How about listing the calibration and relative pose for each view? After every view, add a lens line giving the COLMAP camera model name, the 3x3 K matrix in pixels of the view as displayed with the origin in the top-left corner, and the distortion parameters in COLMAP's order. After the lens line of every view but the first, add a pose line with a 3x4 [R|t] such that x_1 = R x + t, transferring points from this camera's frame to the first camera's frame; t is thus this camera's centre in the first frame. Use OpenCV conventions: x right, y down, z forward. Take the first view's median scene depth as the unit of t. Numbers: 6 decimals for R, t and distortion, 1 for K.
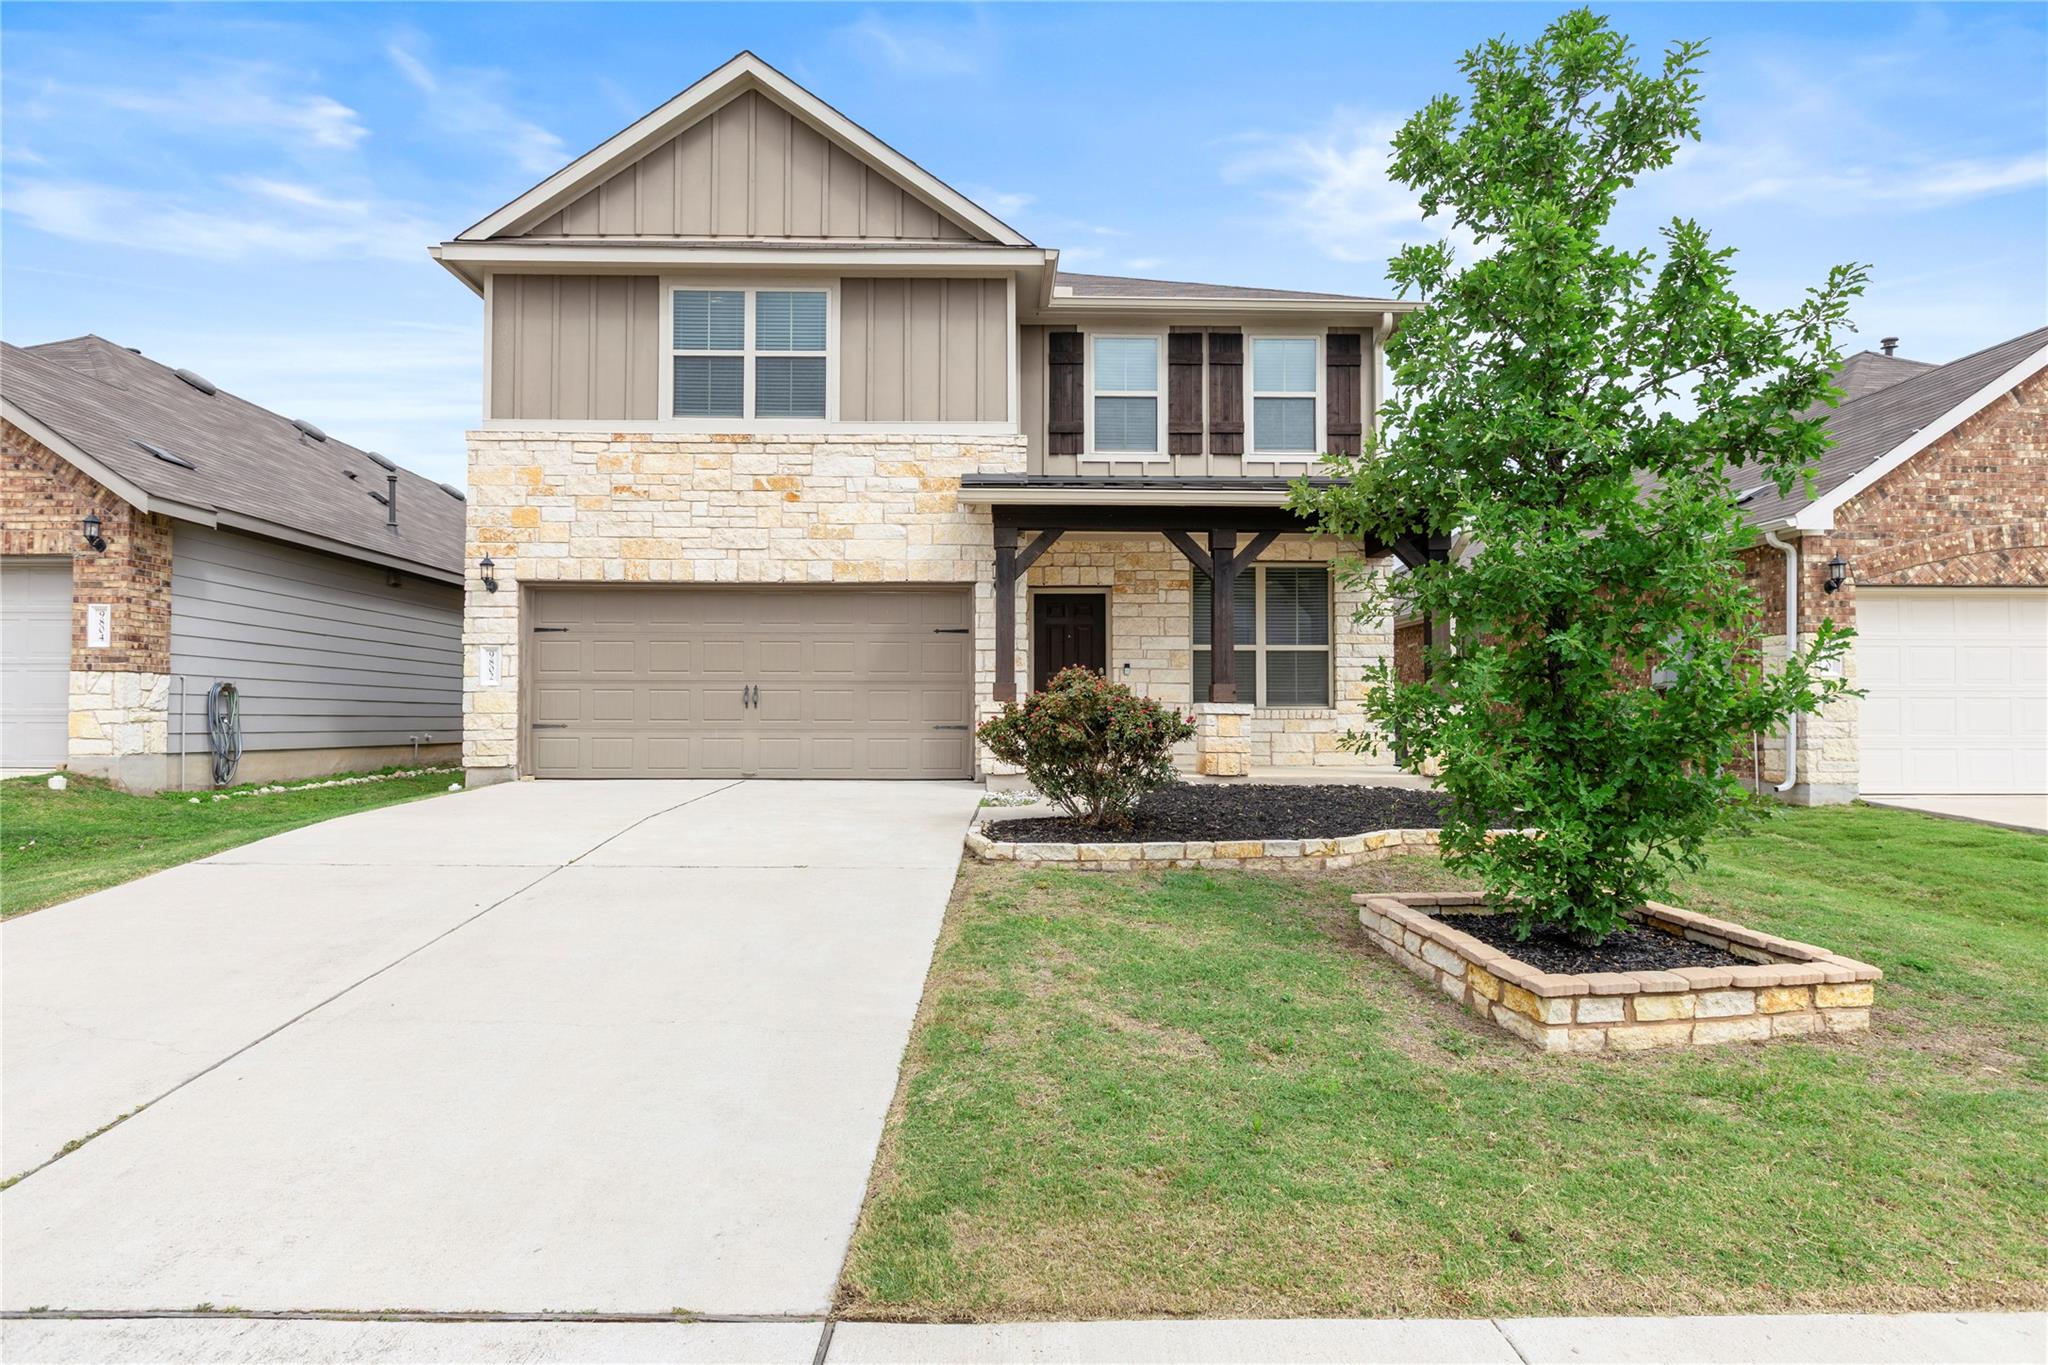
lens RADIAL K [[1043.4, 0, 1021.4], [0, 1043.4, 694.2], [0, 0, 1]] dist [-0.002777, 0.000791]
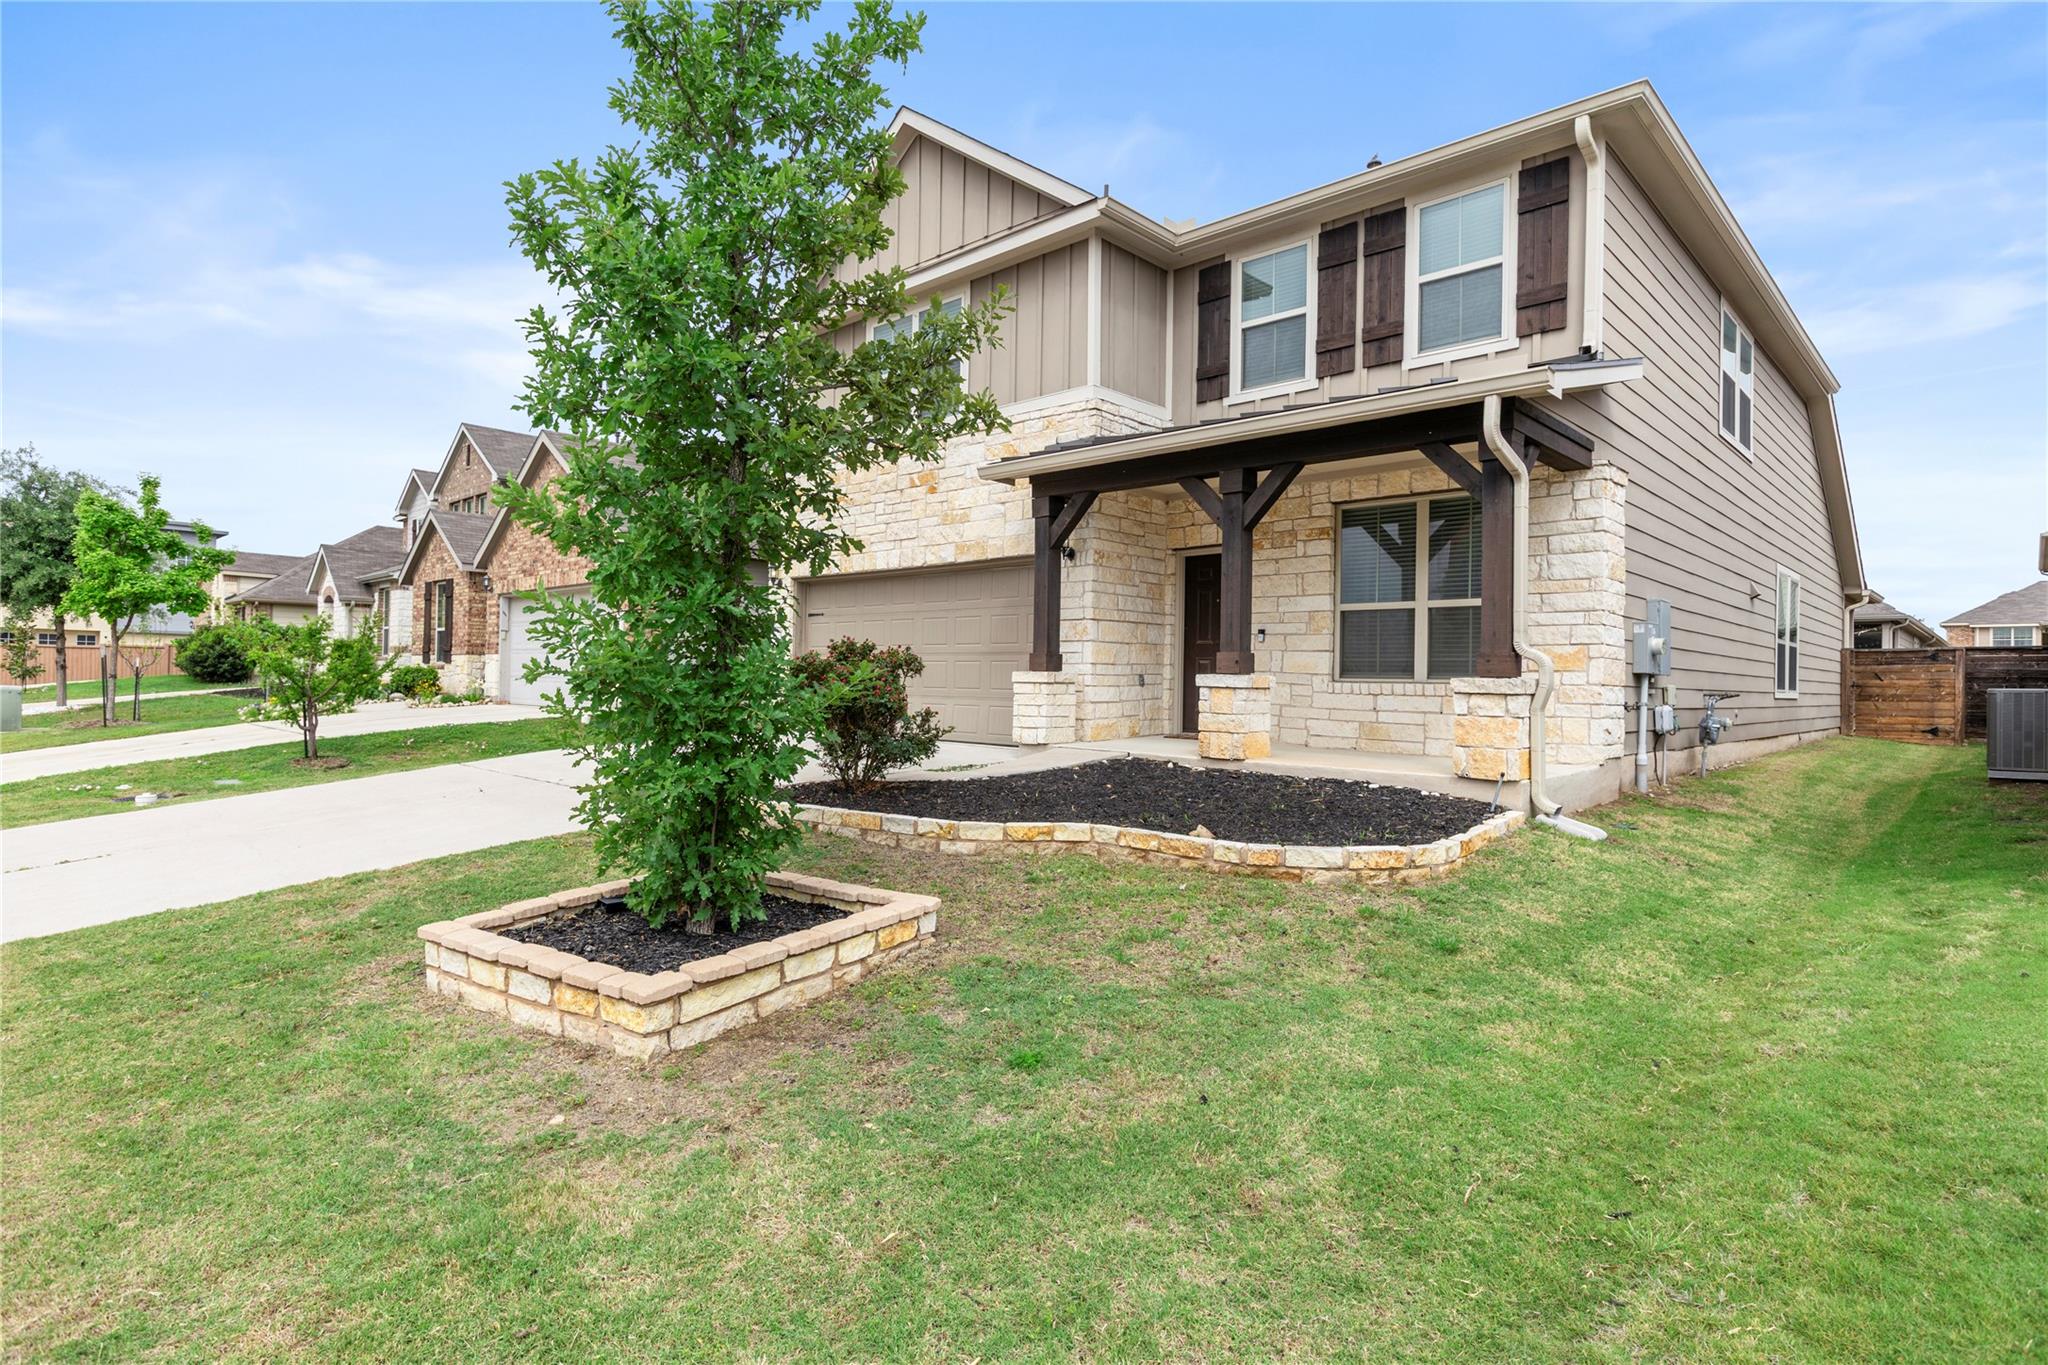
lens RADIAL K [[1074.5, 0, 1026.9], [0, 1074.5, 678.3], [0, 0, 1]] dist [0.002150, 0.000111]
pose [[0.704310, 0.007271, -0.709855, 0.599334], [0.000386, 0.999943, 0.010625, 0.001967], [0.709892, -0.007757, 0.704268, 0.226315]]
